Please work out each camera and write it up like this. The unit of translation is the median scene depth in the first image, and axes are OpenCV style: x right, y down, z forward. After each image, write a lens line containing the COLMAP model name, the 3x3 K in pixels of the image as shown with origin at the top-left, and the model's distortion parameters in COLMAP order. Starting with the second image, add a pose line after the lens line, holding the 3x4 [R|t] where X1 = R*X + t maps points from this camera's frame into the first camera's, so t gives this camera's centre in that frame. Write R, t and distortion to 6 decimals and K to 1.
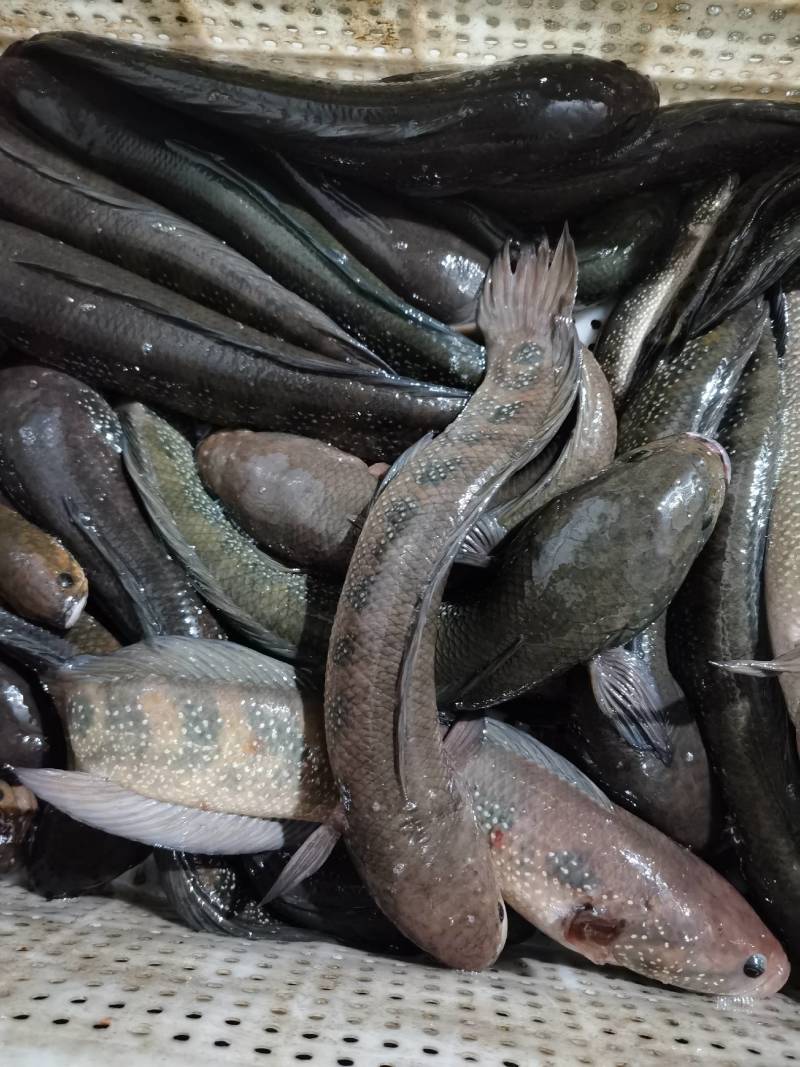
lens RADIAL K [[839.6, 0, 418.4], [0, 839.6, 534.9], [0, 0, 1]] dist [0.040670, -0.039804]
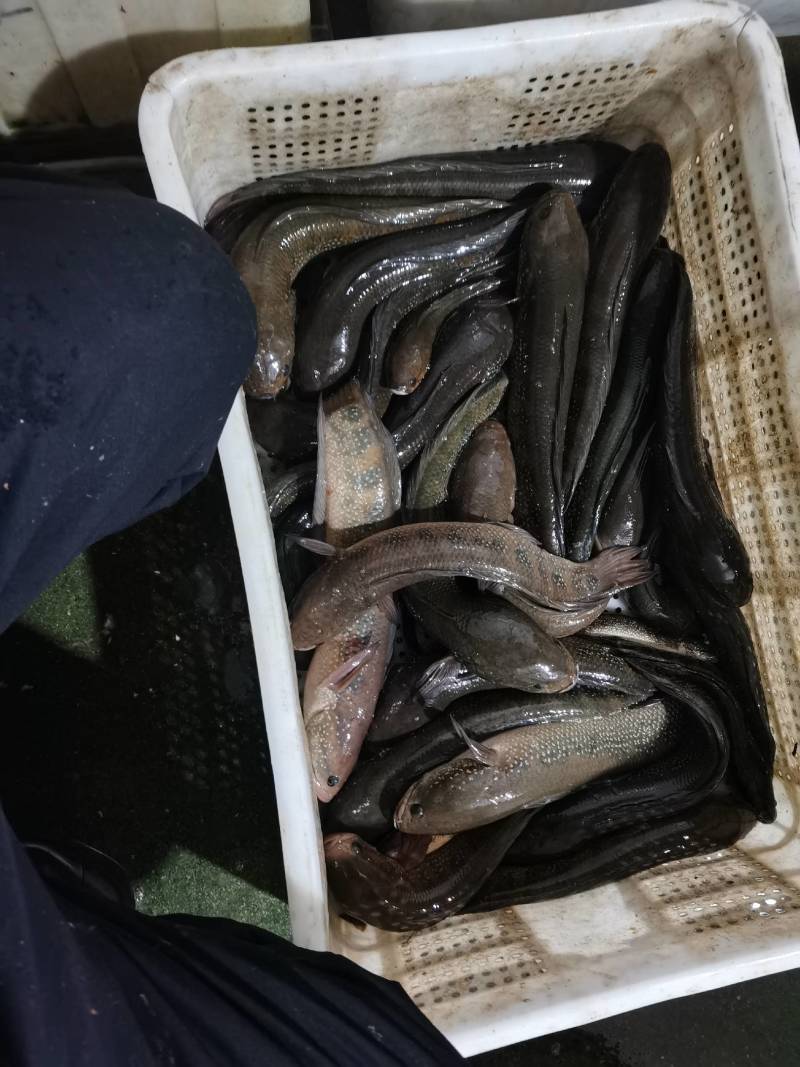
lens RADIAL K [[839.6, 0, 406.3], [0, 839.6, 532.9], [0, 0, 1]] dist [0.040670, -0.039804]
pose [[0.283093, 0.958227, 0.040740, -0.176649], [-0.958968, 0.283485, -0.004080, 0.174872], [-0.015458, -0.037913, 0.999161, -0.929547]]
